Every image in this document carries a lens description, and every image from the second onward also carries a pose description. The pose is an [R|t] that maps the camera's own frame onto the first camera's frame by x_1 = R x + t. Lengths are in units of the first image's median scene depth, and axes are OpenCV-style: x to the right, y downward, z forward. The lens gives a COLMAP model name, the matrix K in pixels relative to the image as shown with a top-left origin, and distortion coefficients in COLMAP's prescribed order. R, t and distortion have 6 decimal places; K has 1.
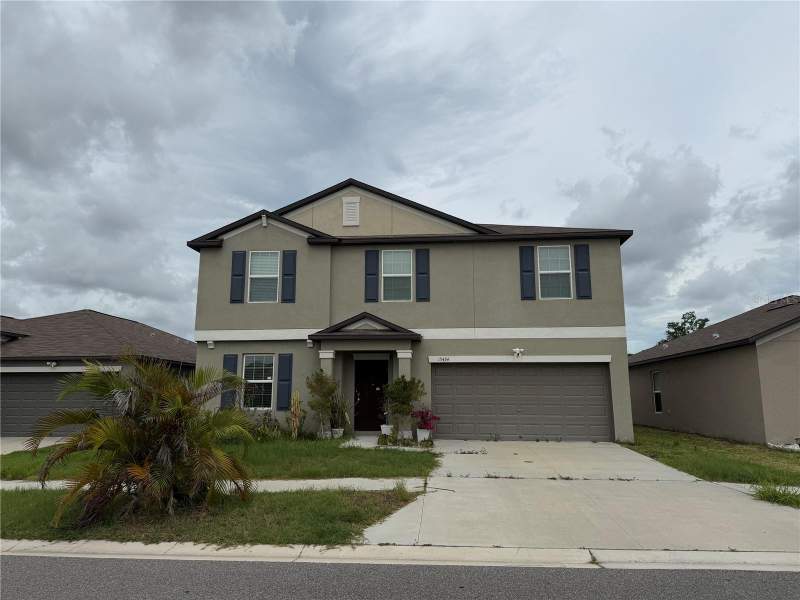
lens RADIAL K [[562.2, 0, 400.0], [0, 562.2, 300.0], [0, 0, 1]] dist [0.094811, -0.124321]
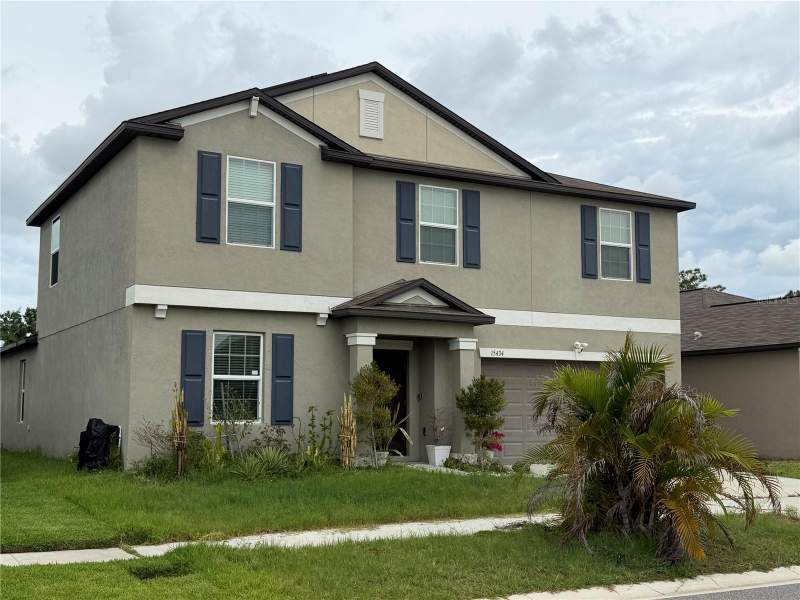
lens RADIAL K [[982.2, 0, 399.1], [0, 982.2, 314.6], [0, 0, 1]] dist [0.062678, -0.062455]
pose [[0.827491, 0.057500, 0.558527, -0.691629], [-0.099023, 0.994096, 0.044367, 0.014462], [-0.552678, -0.092020, 0.828299, 0.050360]]
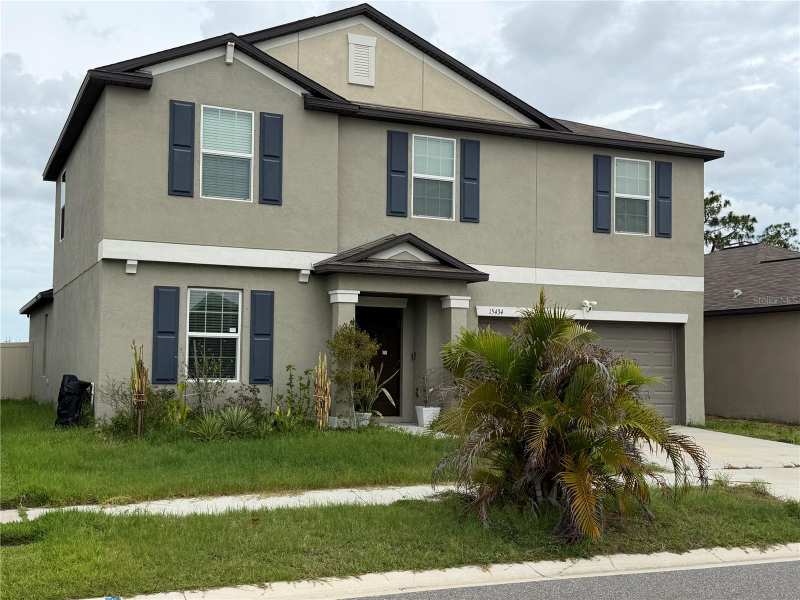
lens RADIAL K [[984.0, 0, 403.1], [0, 984.0, 321.0], [0, 0, 1]] dist [0.086023, -0.054483]
pose [[0.875168, 0.035116, 0.482543, -0.570179], [-0.096844, 0.989893, 0.103604, 0.004868], [-0.474027, -0.137403, 0.869723, 0.023330]]
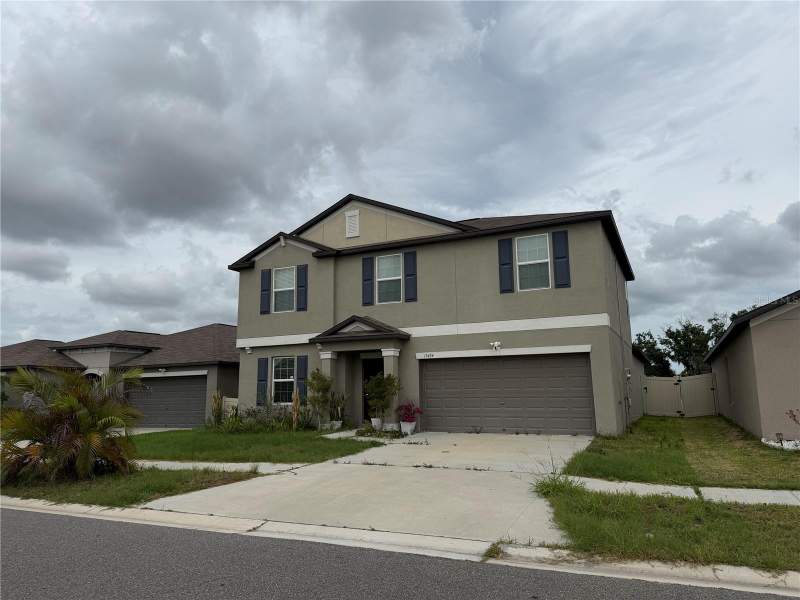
lens RADIAL K [[562.2, 0, 400.0], [0, 562.2, 300.0], [0, 0, 1]] dist [0.094811, -0.124321]
pose [[0.934731, -0.072394, -0.347905, 0.386139], [0.075623, 0.997127, -0.004307, 0.002438], [0.347217, -0.022283, 0.937520, 0.000058]]
